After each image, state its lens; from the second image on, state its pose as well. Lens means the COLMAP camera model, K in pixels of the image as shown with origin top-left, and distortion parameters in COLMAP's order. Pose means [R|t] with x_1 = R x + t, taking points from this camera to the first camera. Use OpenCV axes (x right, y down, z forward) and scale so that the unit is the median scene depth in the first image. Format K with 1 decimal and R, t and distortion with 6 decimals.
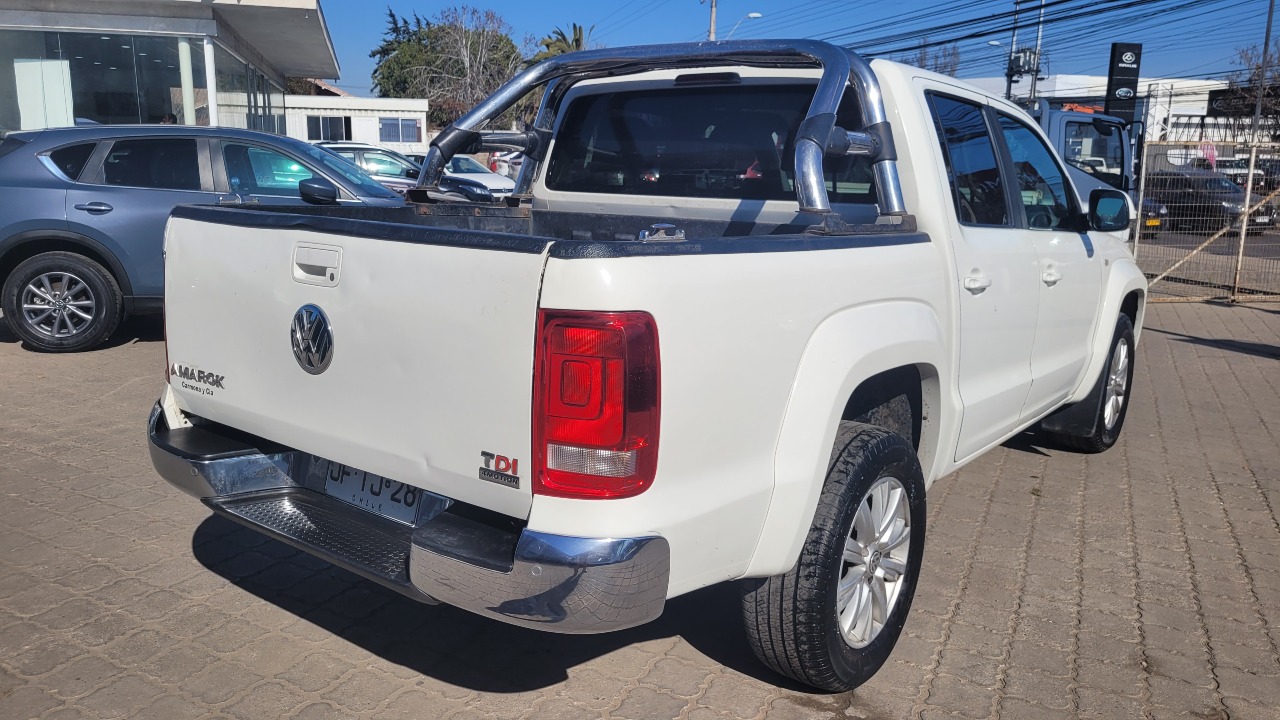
lens RADIAL K [[1003.4, 0, 634.8], [0, 1003.4, 357.0], [0, 0, 1]] dist [0.050866, -0.023025]
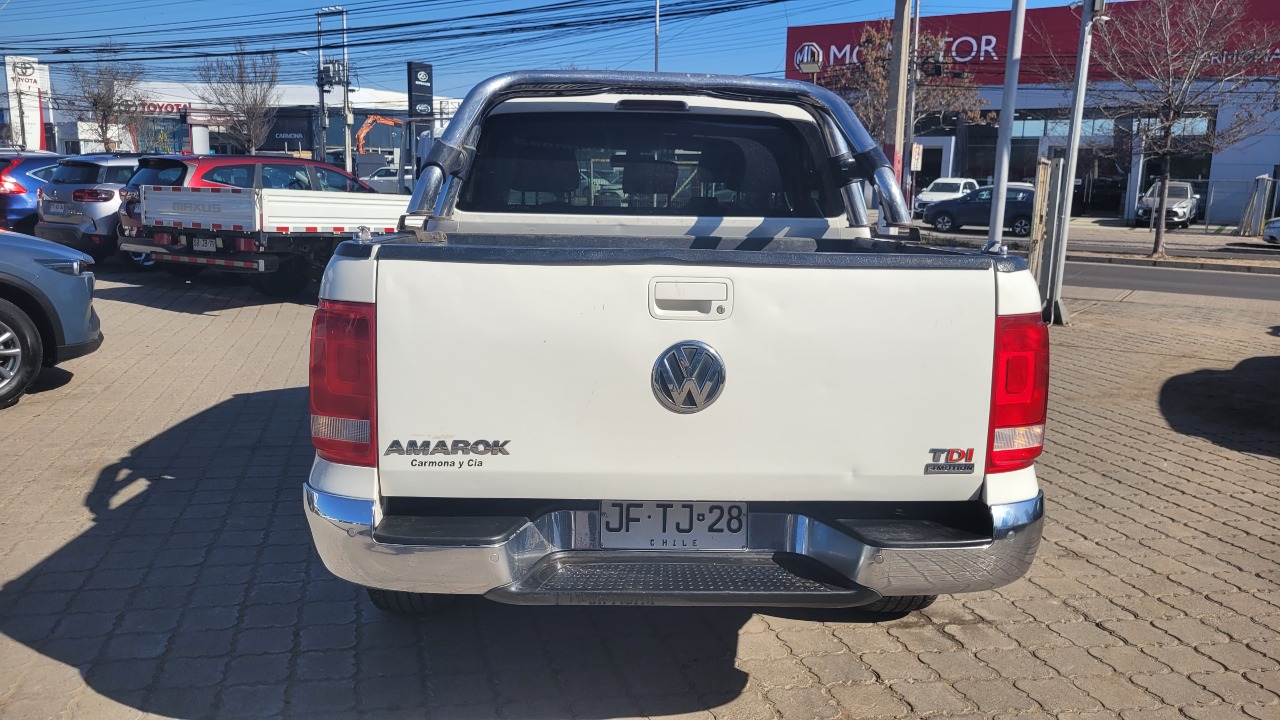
lens RADIAL K [[1003.4, 0, 643.0], [0, 1003.4, 356.5], [0, 0, 1]] dist [0.050866, -0.023025]
pose [[0.755929, -0.117491, 0.644025, -0.092013], [0.121067, 0.991884, 0.038848, -0.007588], [-0.643362, 0.048604, 0.764018, 0.028446]]
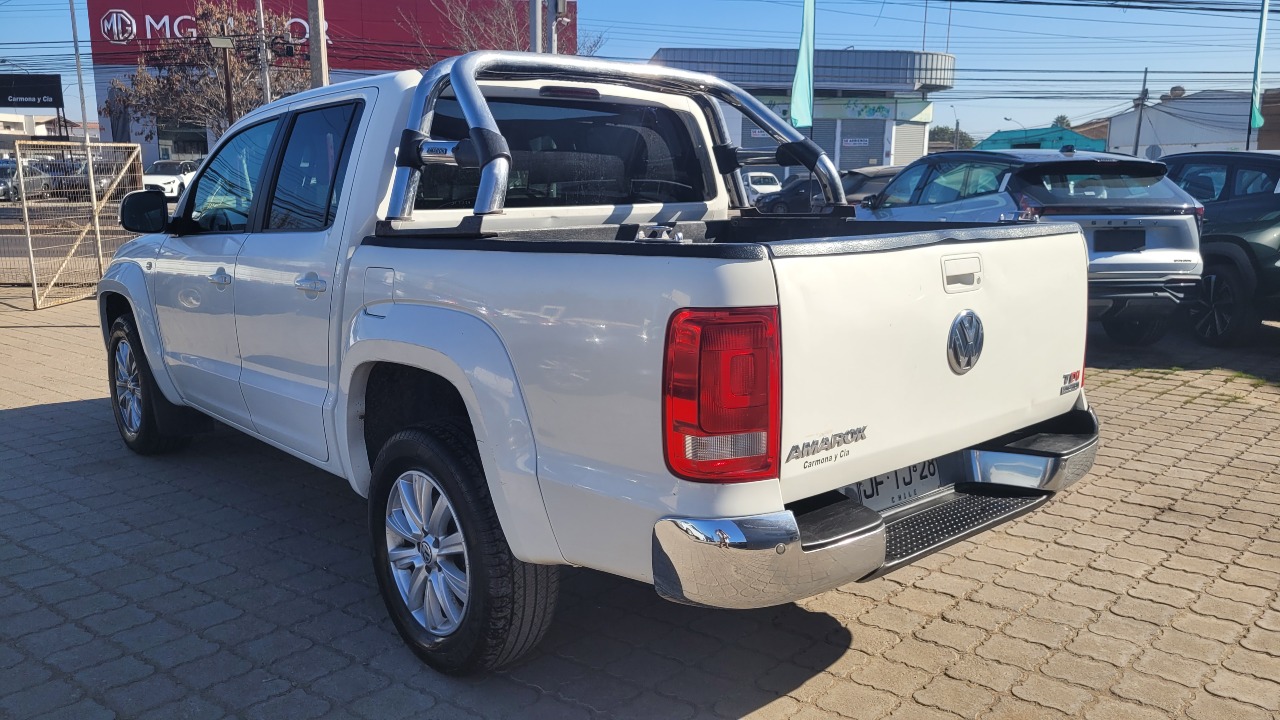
lens RADIAL K [[1003.4, 0, 635.3], [0, 1003.4, 362.1], [0, 0, 1]] dist [0.050866, -0.023025]
pose [[0.179276, -0.203821, 0.962454, -0.136665], [0.194686, 0.966306, 0.168373, -0.023728], [-0.964343, 0.157191, 0.212917, 0.106297]]
